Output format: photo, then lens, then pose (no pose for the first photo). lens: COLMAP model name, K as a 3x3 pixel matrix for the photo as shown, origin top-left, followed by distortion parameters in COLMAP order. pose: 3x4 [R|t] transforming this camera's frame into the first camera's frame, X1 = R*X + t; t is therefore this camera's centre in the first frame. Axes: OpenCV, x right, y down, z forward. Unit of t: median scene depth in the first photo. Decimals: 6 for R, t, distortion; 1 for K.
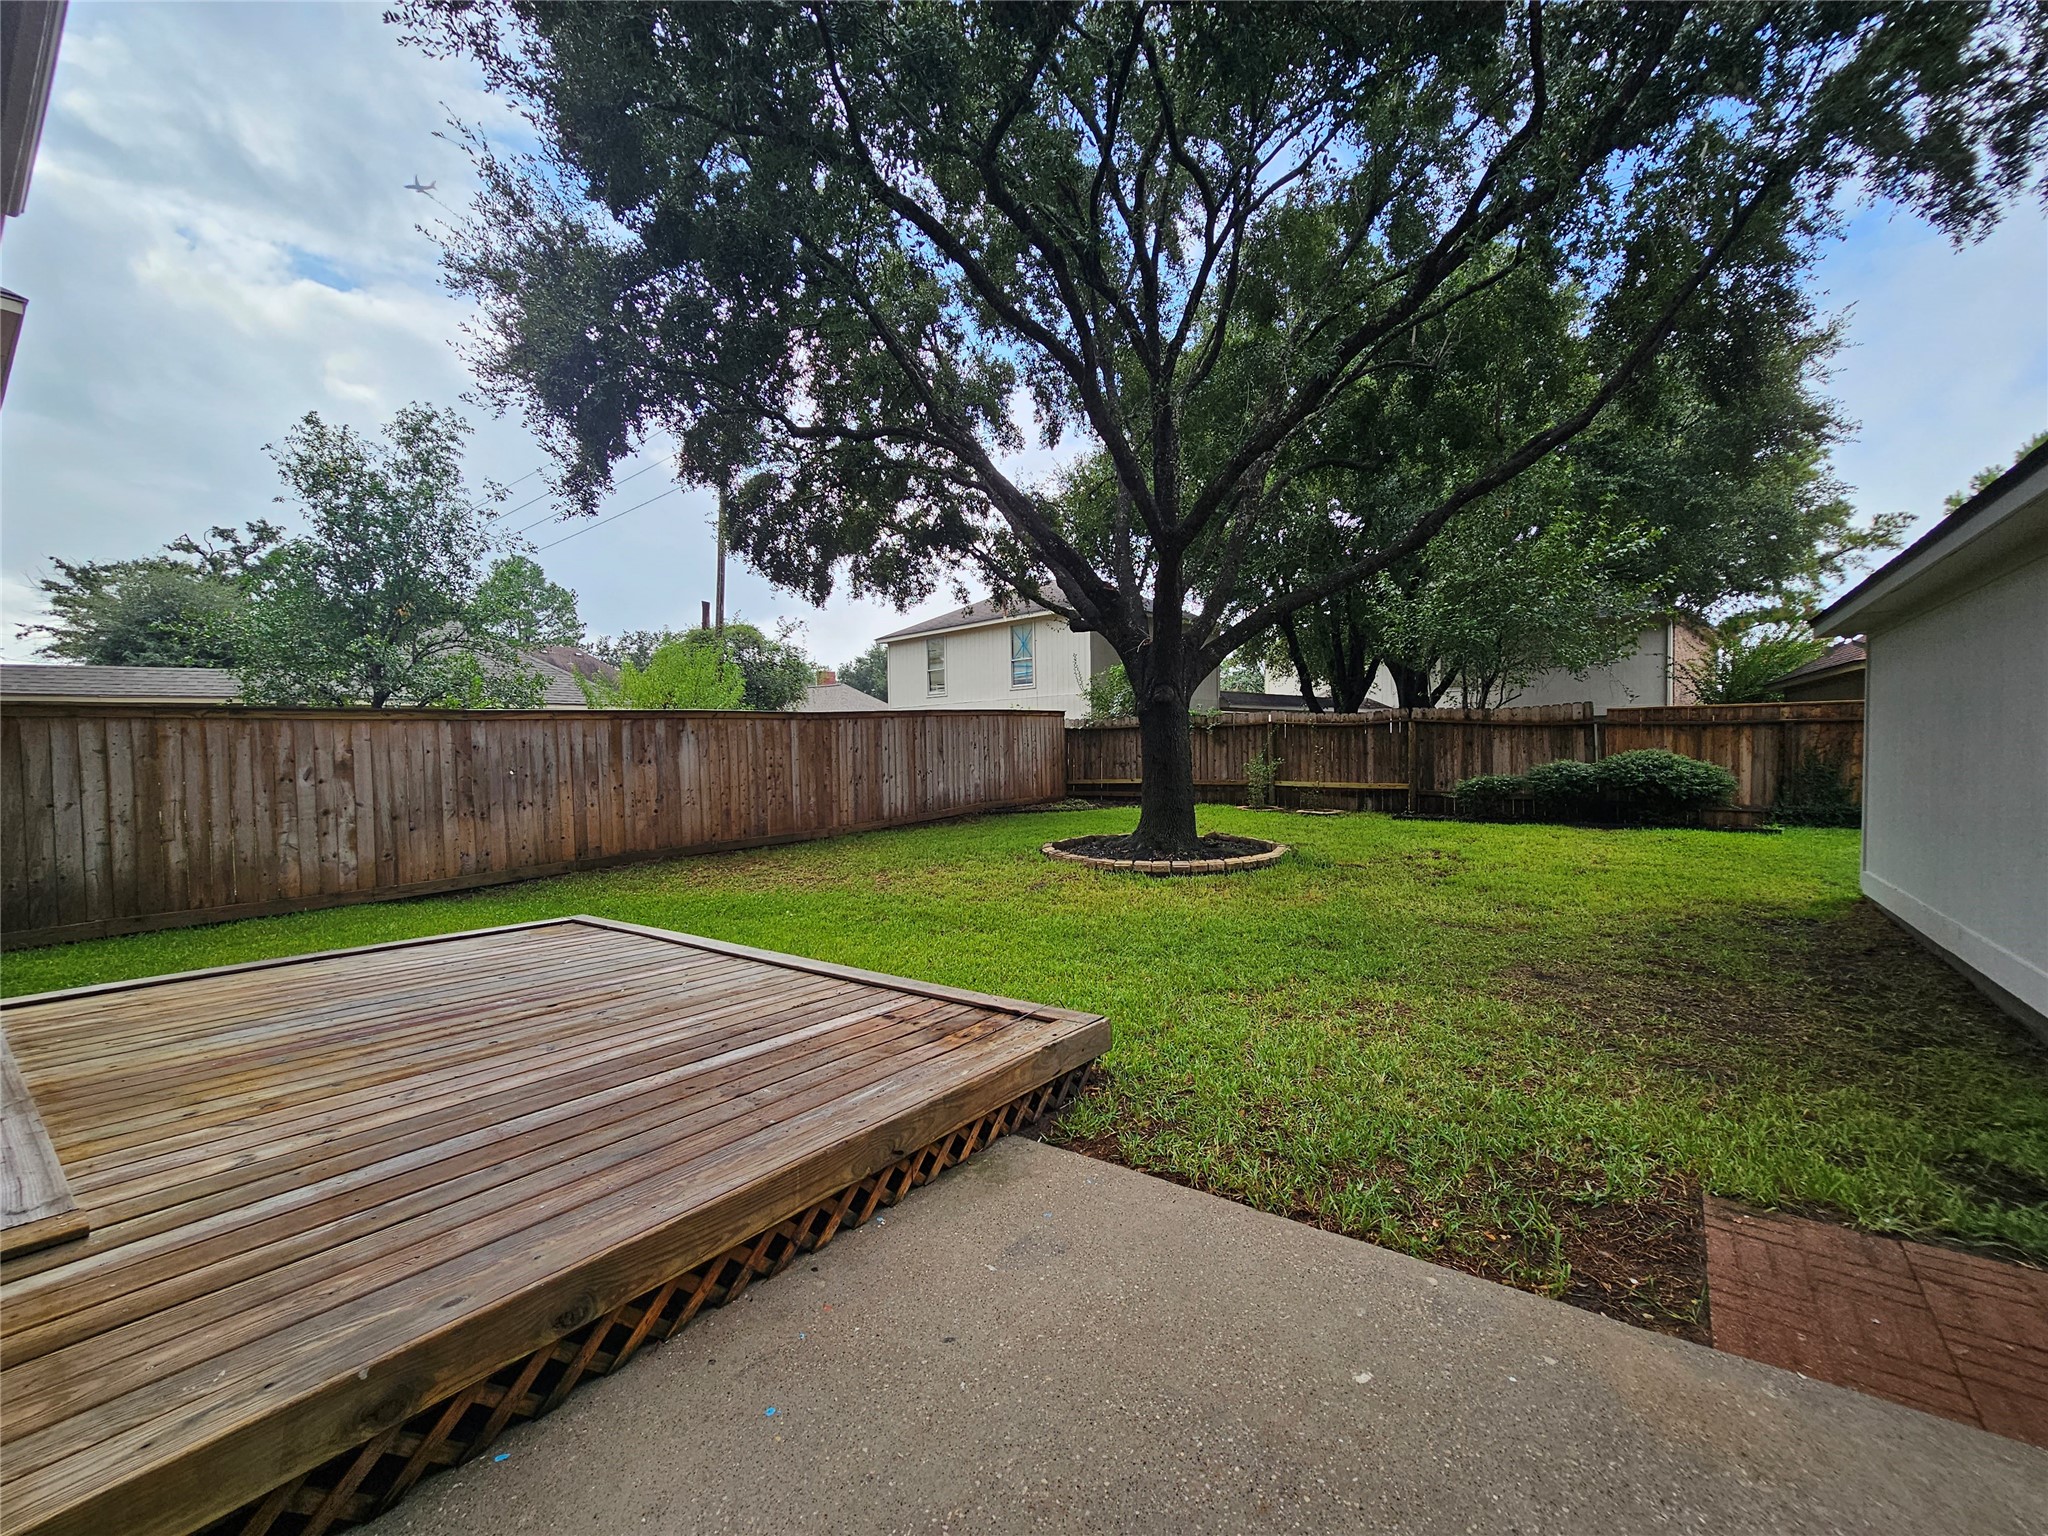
lens RADIAL K [[839.5, 0, 1027.5], [0, 839.5, 773.3], [0, 0, 1]] dist [-0.001621, 0.000311]
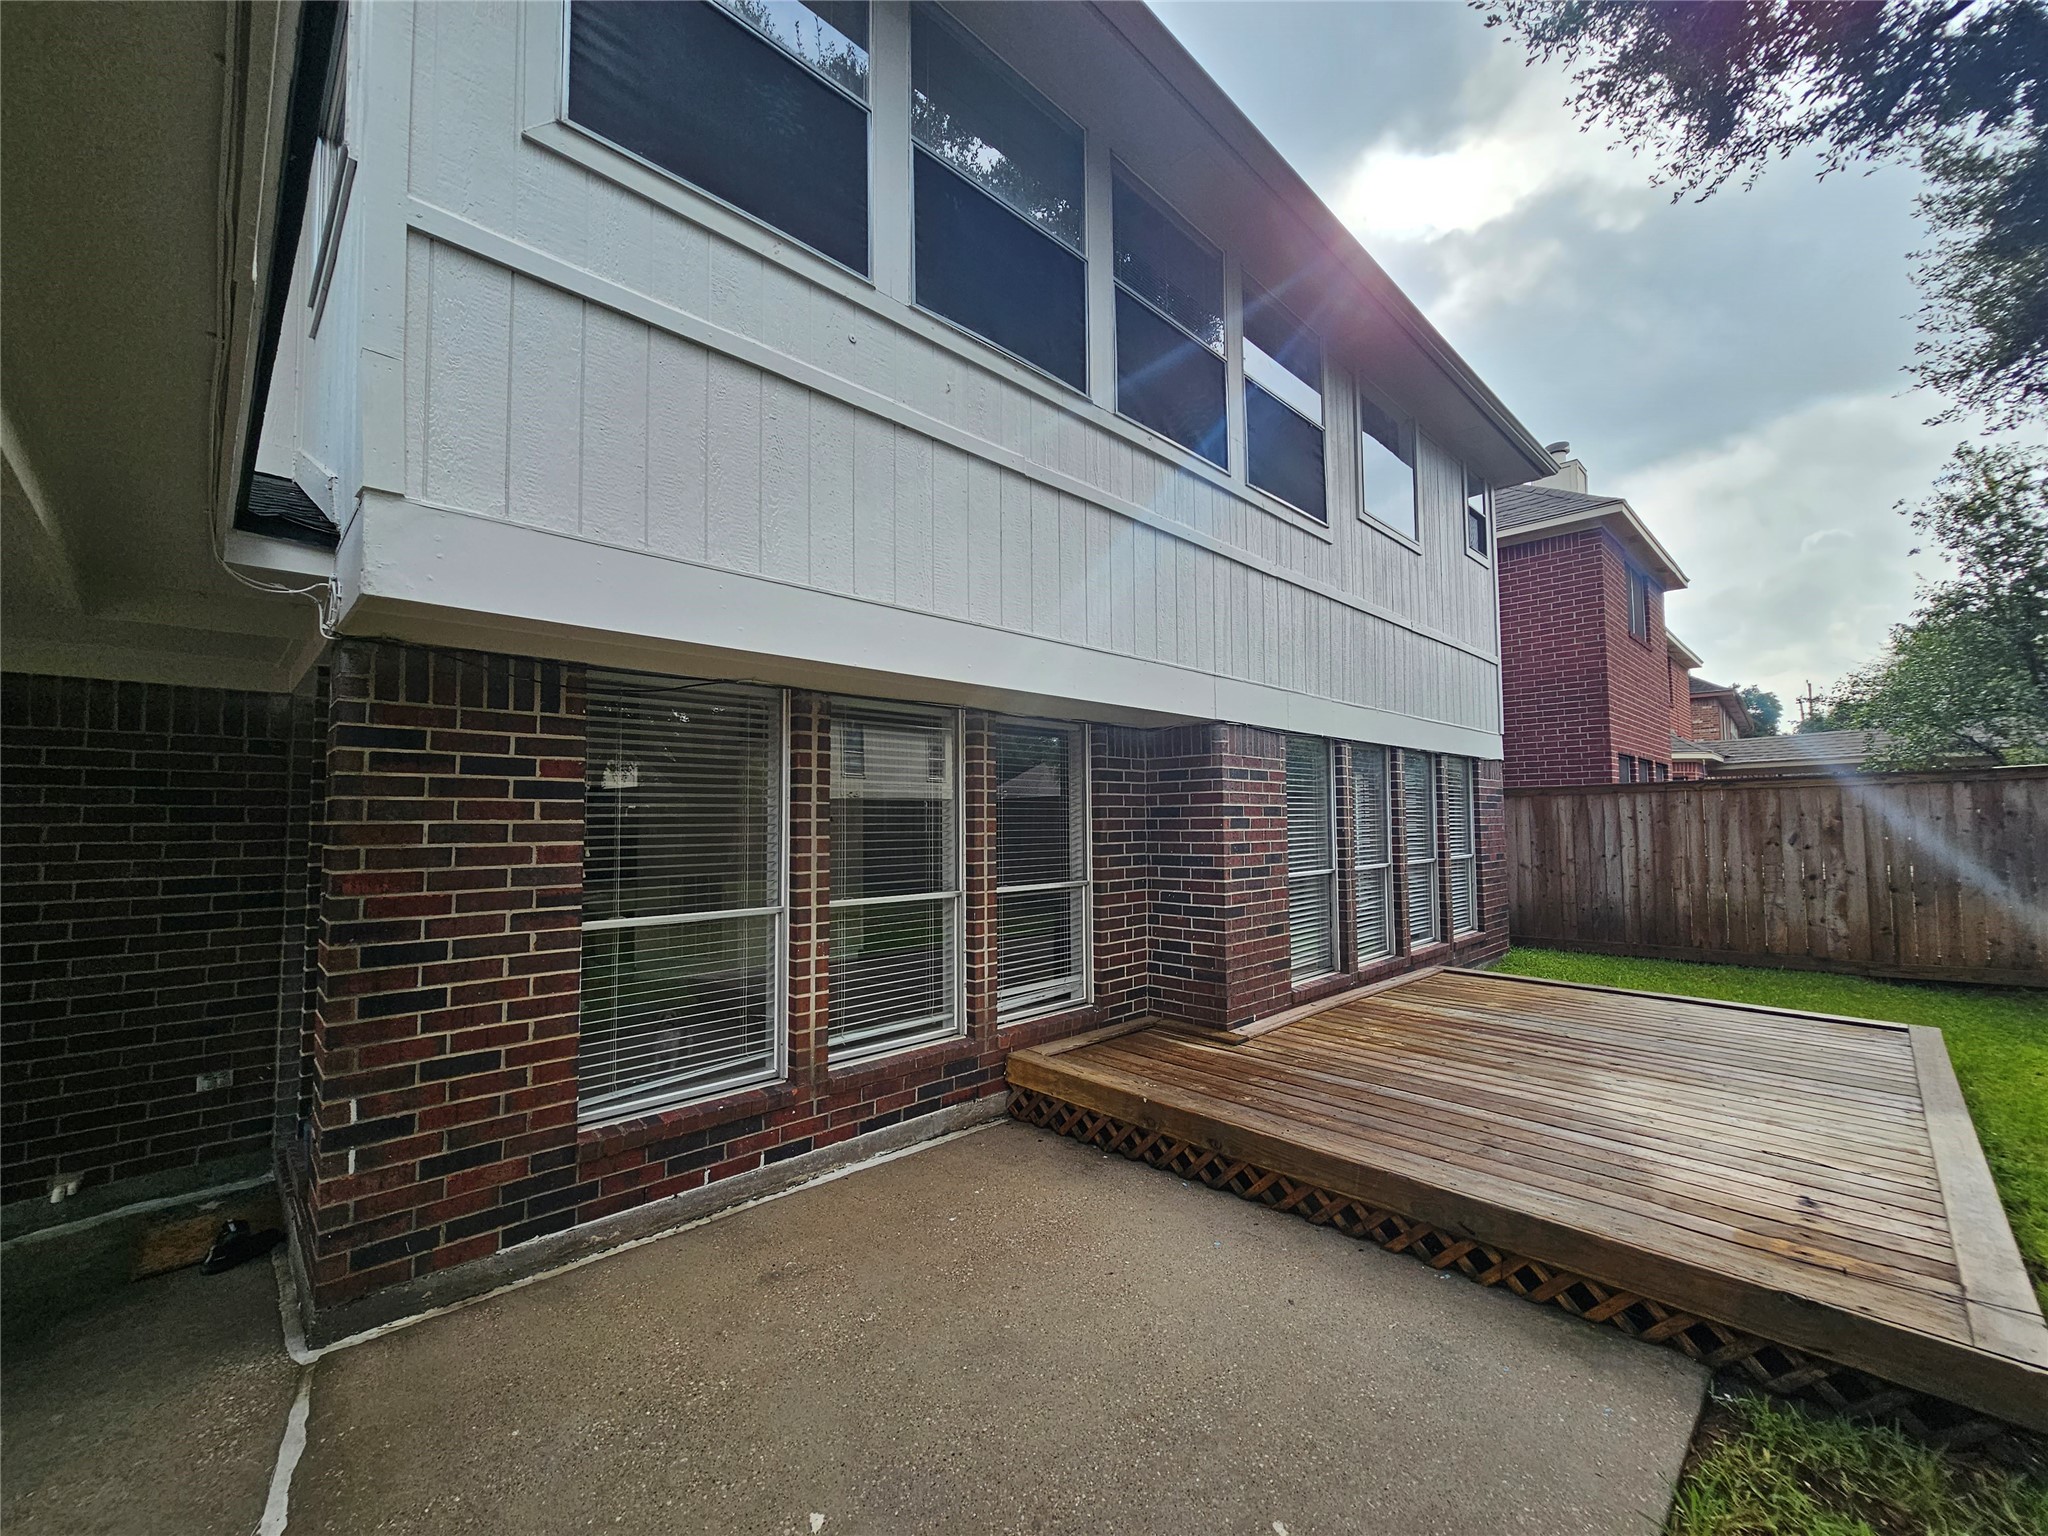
lens RADIAL K [[839.5, 0, 1024.6], [0, 839.5, 774.8], [0, 0, 1]] dist [-0.001621, 0.000311]
pose [[-0.146446, -0.037362, -0.988513, 0.360594], [-0.016970, 0.999234, -0.035254, -0.028820], [0.989073, 0.011613, -0.146968, 0.212240]]
